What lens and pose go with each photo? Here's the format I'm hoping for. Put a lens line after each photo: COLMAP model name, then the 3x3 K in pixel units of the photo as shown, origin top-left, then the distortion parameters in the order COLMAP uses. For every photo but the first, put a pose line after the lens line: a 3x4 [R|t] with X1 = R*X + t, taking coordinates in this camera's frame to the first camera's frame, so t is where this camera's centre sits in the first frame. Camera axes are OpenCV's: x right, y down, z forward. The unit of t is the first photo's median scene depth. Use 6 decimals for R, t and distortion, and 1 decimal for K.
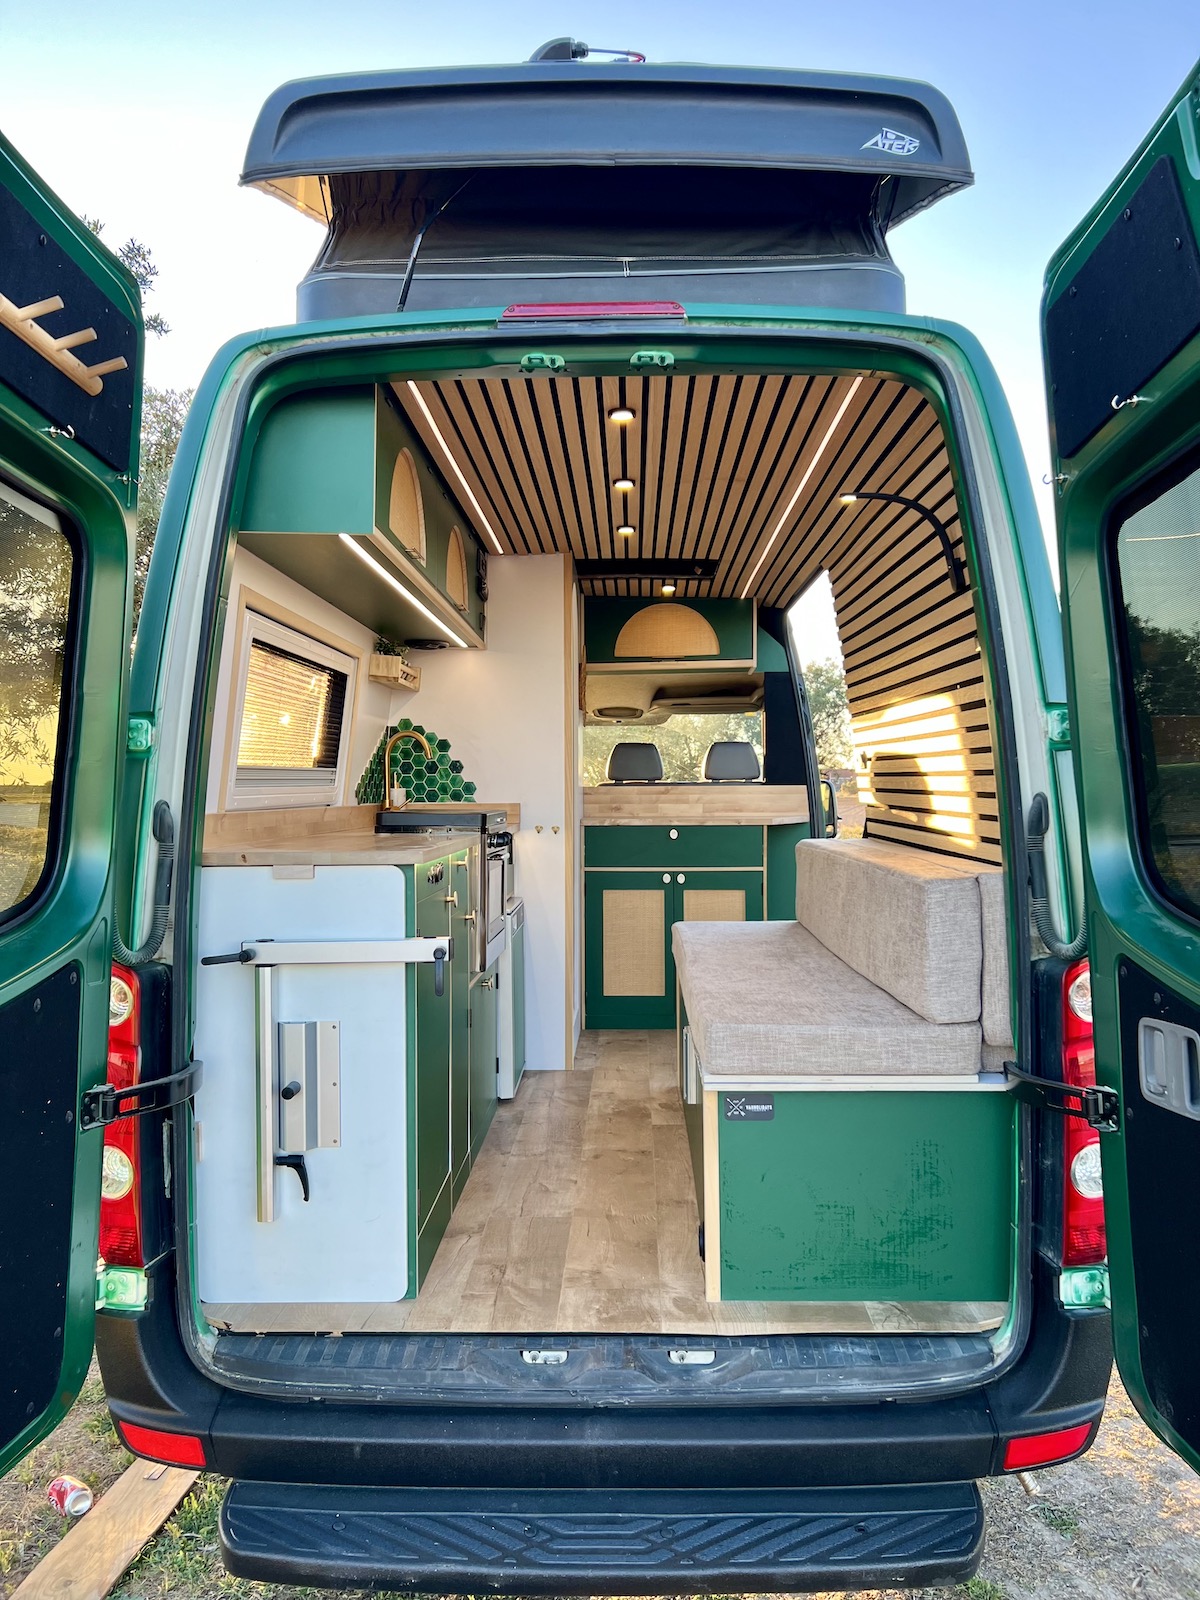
lens RADIAL K [[1211.1, 0, 607.4], [0, 1211.1, 815.4], [0, 0, 1]] dist [0.063680, -0.074446]
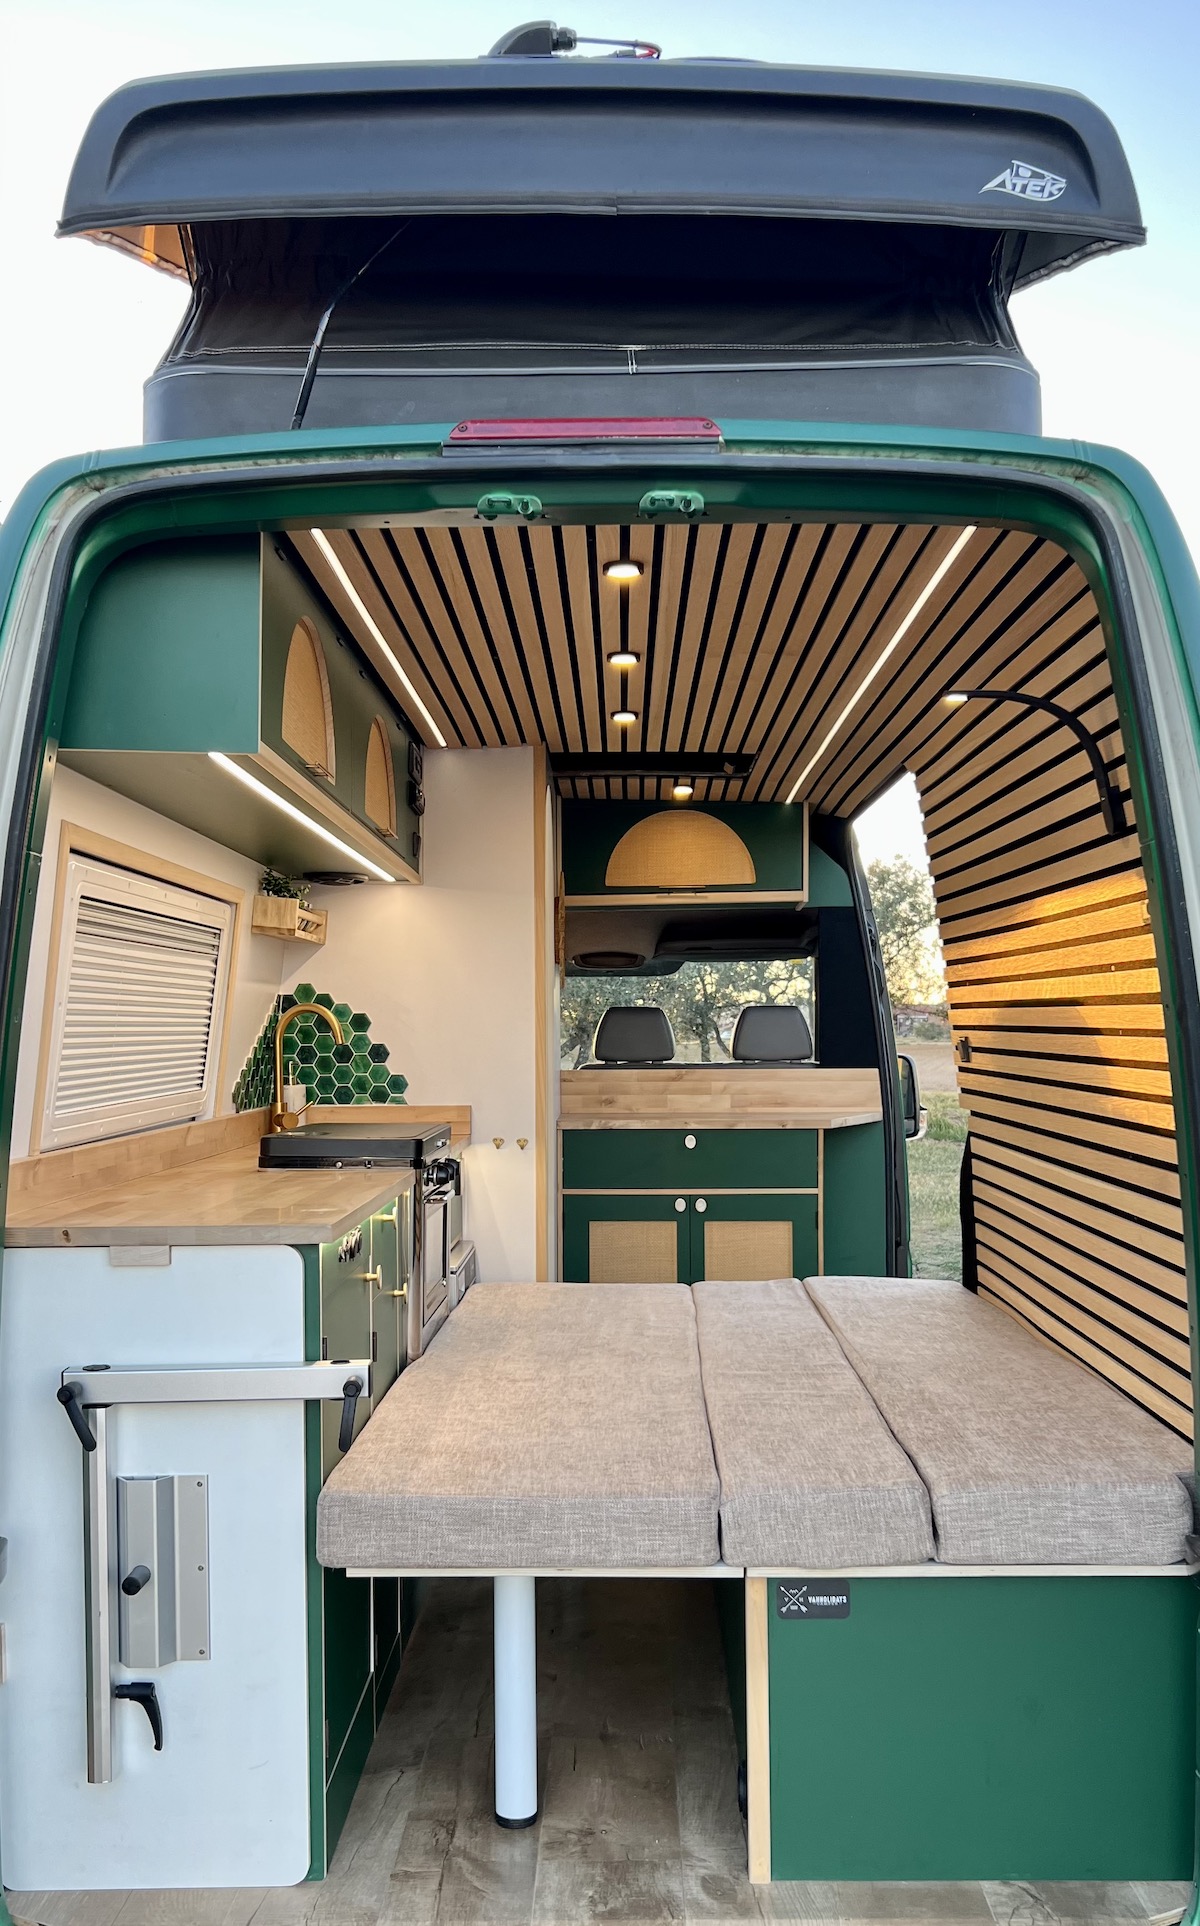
lens RADIAL K [[1688.1, 0, 612.4], [0, 1688.1, 1084.8], [0, 0, 1]] dist [0.041107, -0.042509]
pose [[0.999893, -0.000465, 0.014634, -0.006340], [0.000317, 0.999949, 0.010121, -0.038711], [-0.014638, -0.010115, 0.999842, 0.038042]]
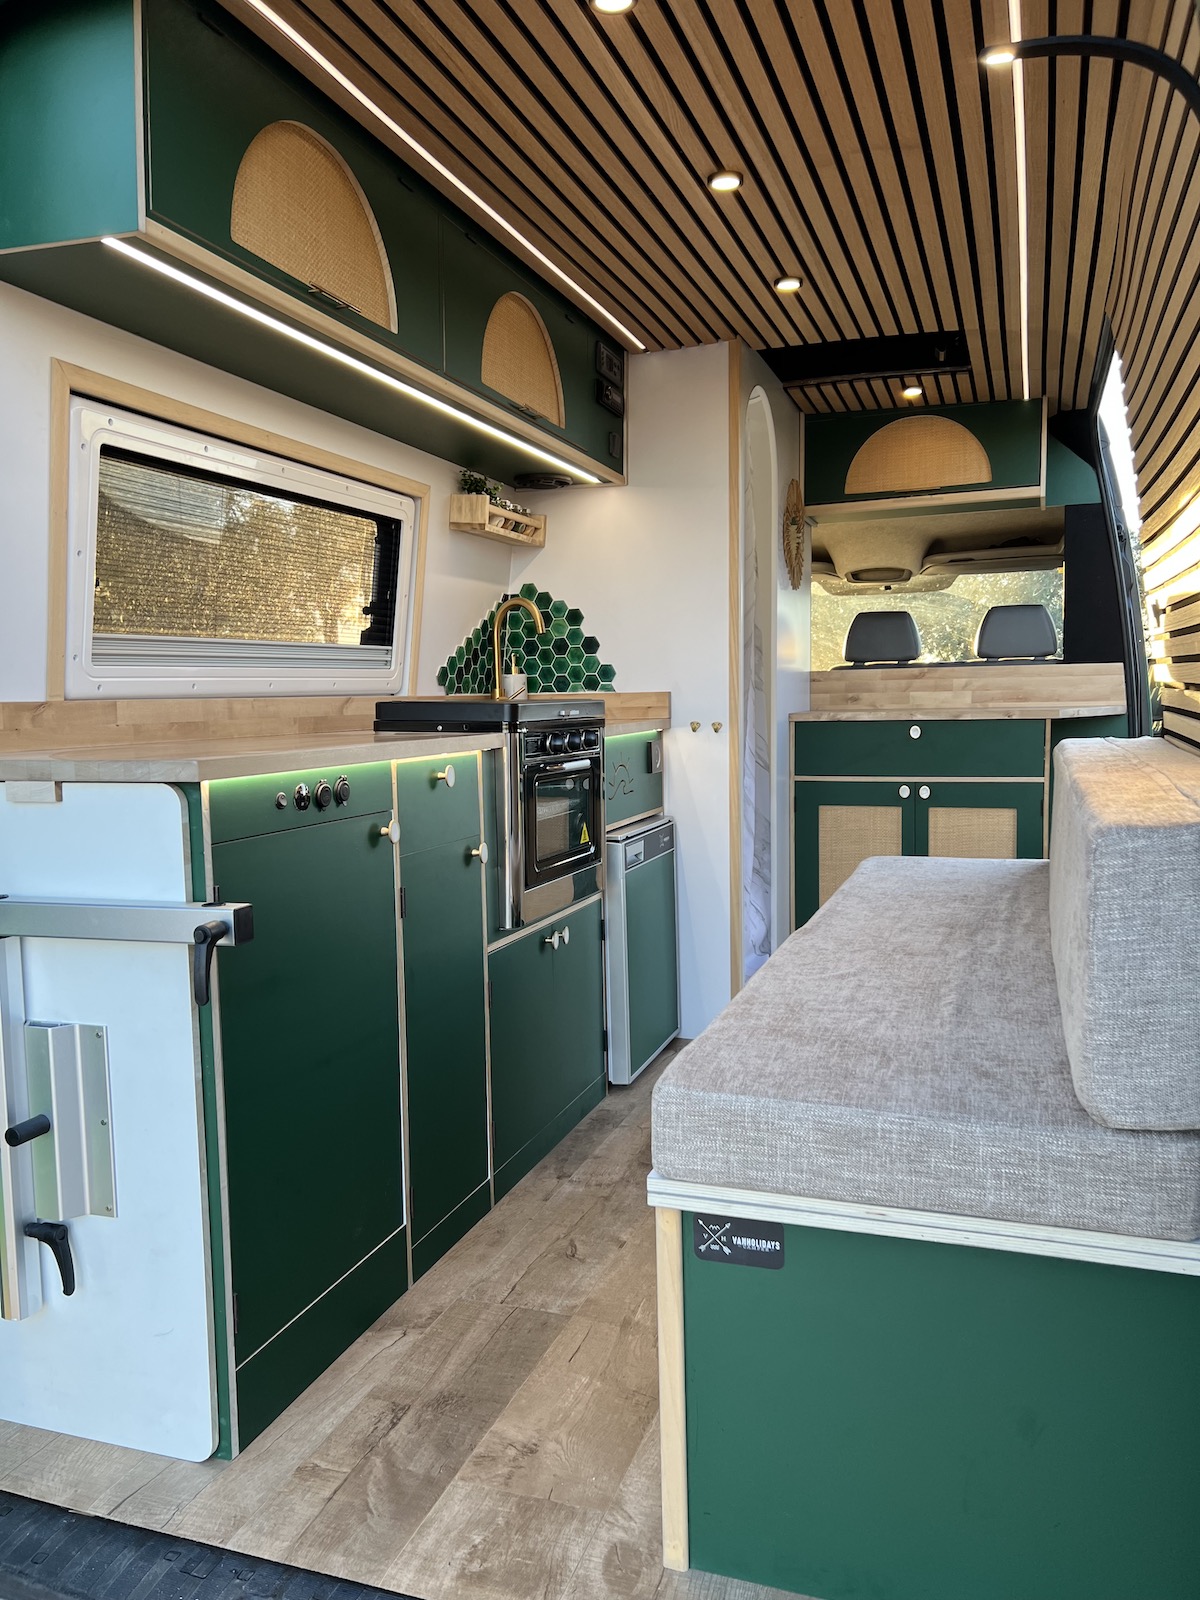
lens RADIAL K [[1211.1, 0, 606.4], [0, 1211.1, 817.3], [0, 0, 1]] dist [0.063680, -0.074446]
pose [[0.950797, 0.019294, -0.309214, 0.151137], [0.006894, 0.996494, 0.083378, 0.005913], [0.309739, -0.081408, 0.947330, 0.328262]]
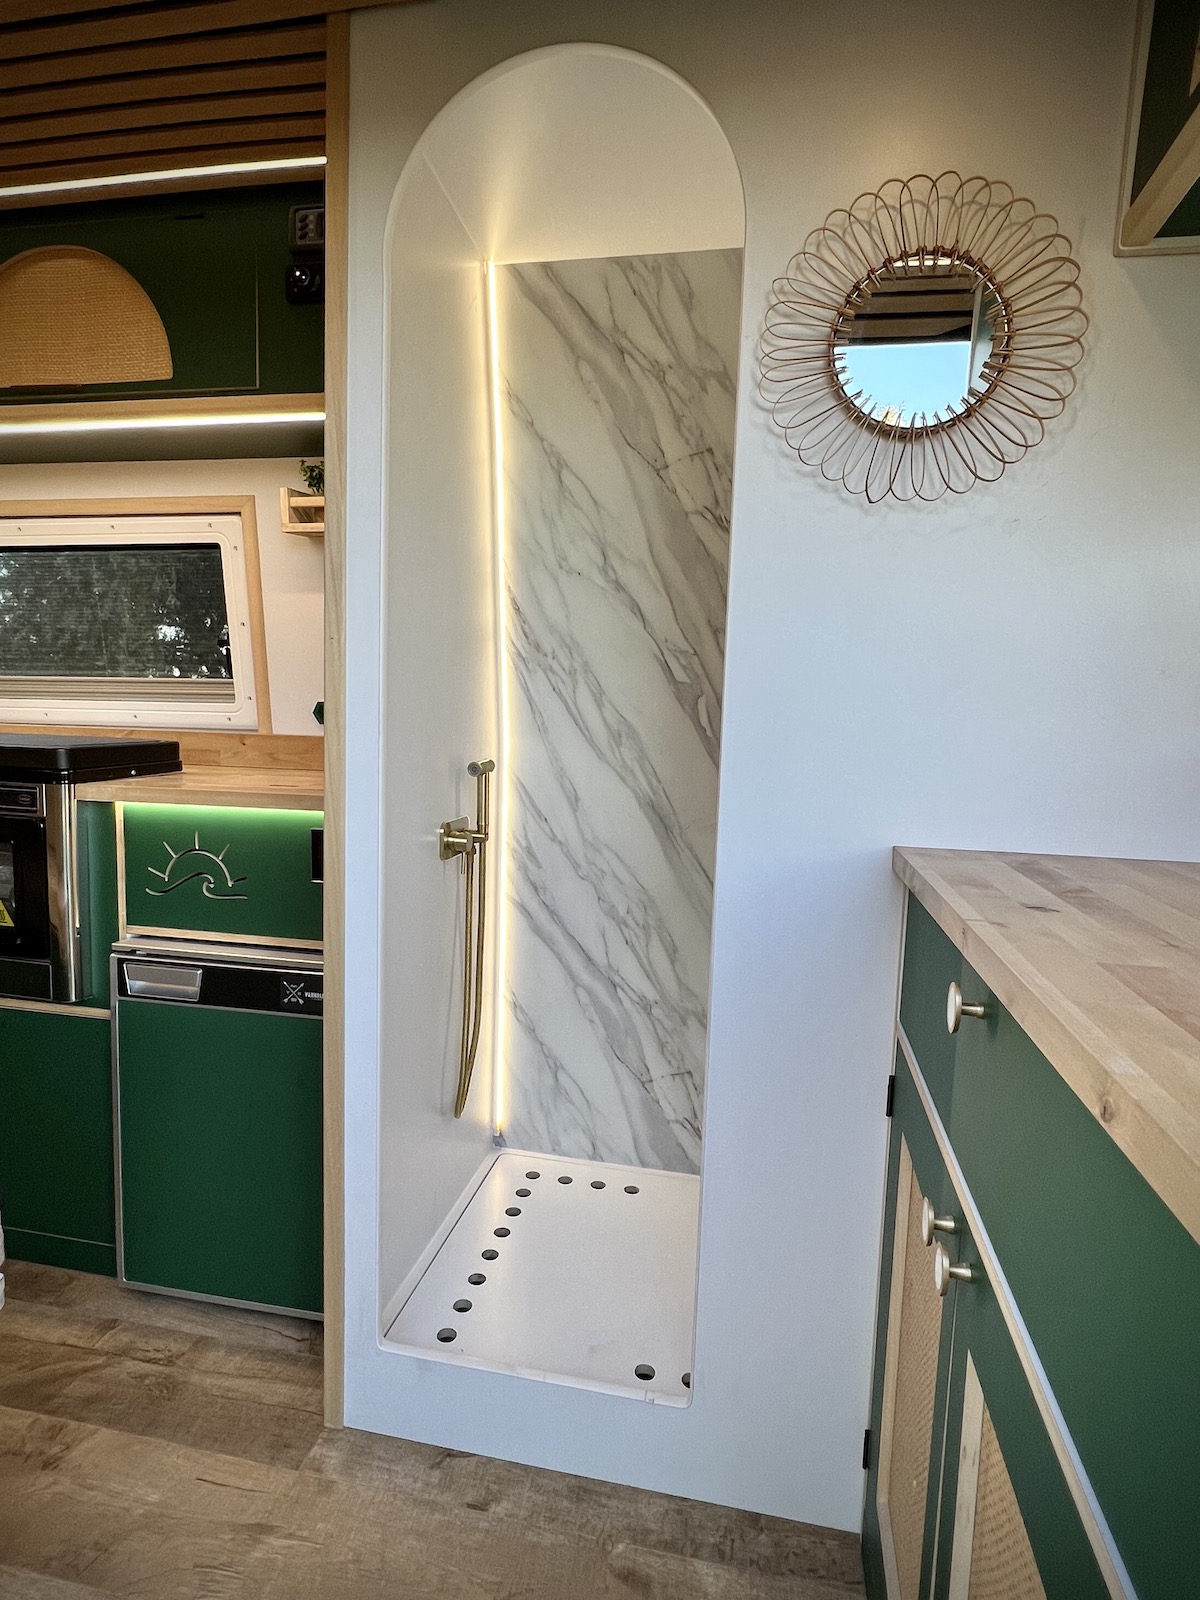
lens RADIAL K [[881.7, 0, 598.1], [0, 881.7, 796.0], [0, 0, 1]] dist [-0.006601, 0.001870]
pose [[-0.178272, 0.095330, -0.979352, 0.266378], [-0.048820, 0.993213, 0.105566, -0.037253], [0.982769, 0.066631, -0.172408, 1.376981]]
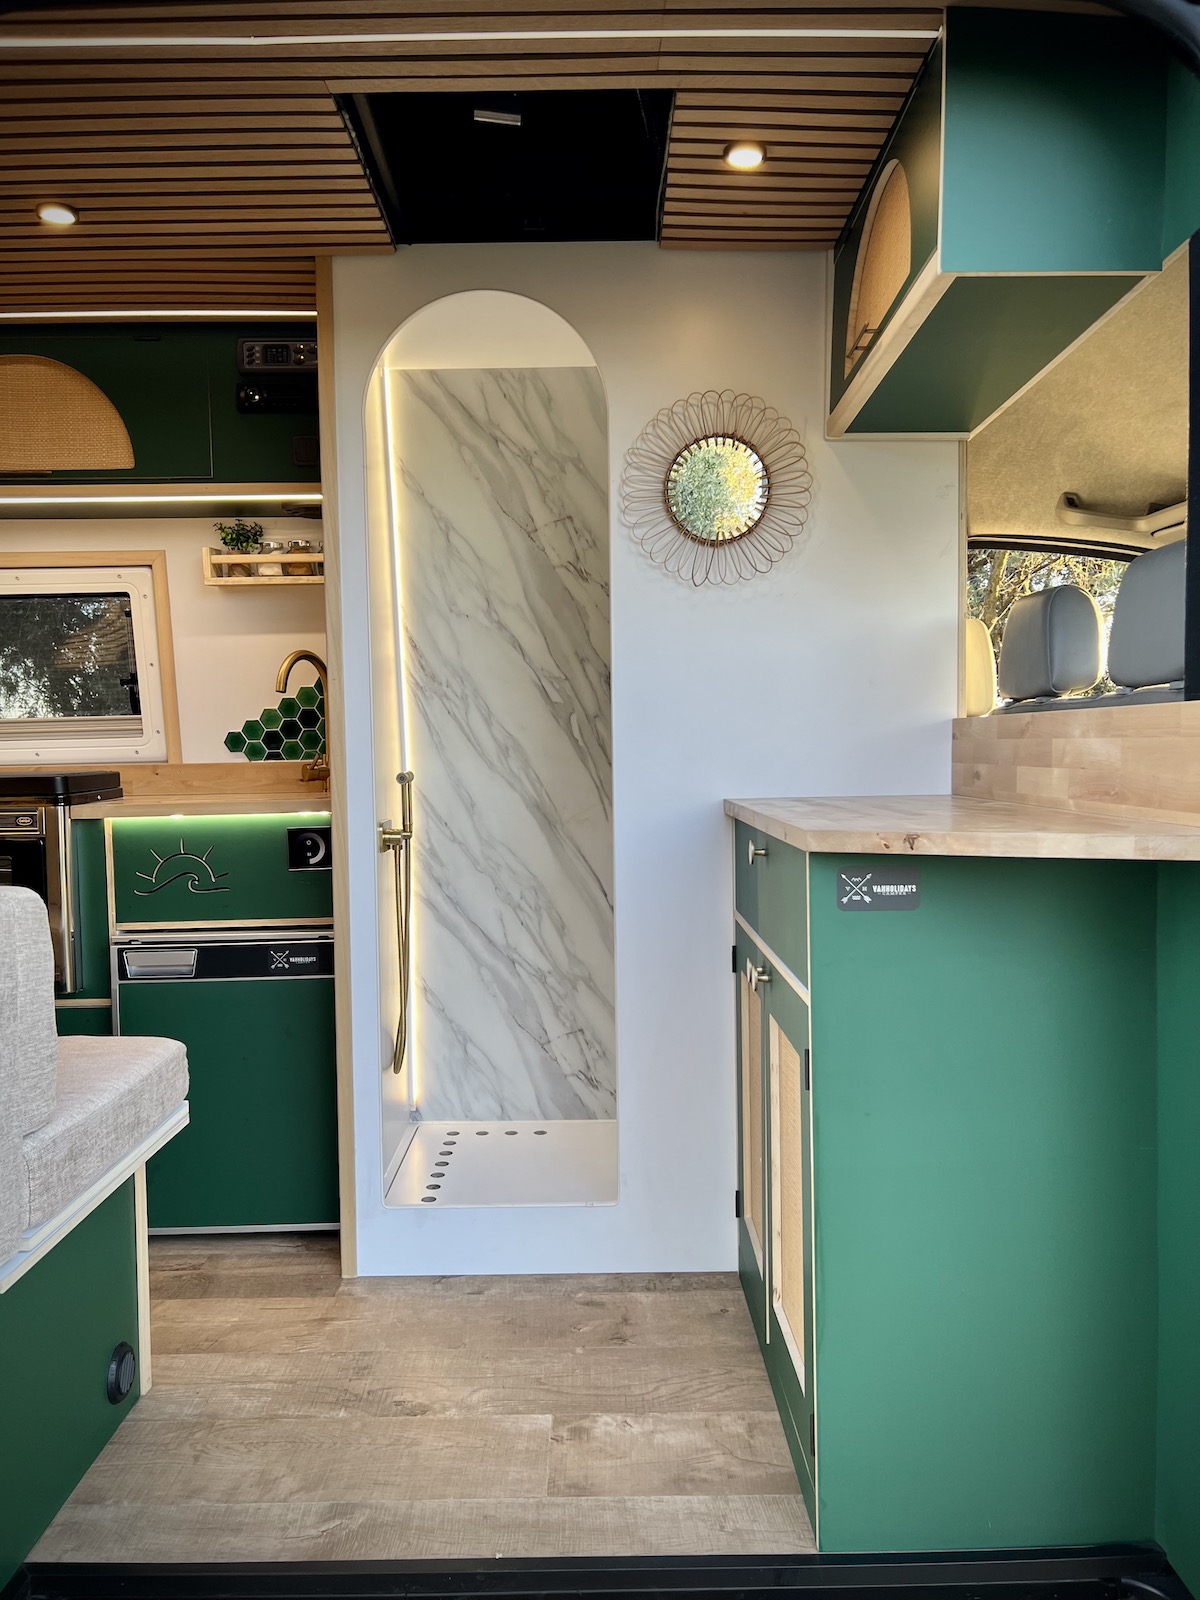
lens RADIAL K [[1211.1, 0, 591.8], [0, 1211.1, 809.8], [0, 0, 1]] dist [0.063680, -0.074446]
pose [[0.018124, 0.058209, -0.998140, 0.591224], [-0.002849, 0.998303, 0.058167, -0.025812], [0.999832, 0.001790, 0.018259, 1.343602]]
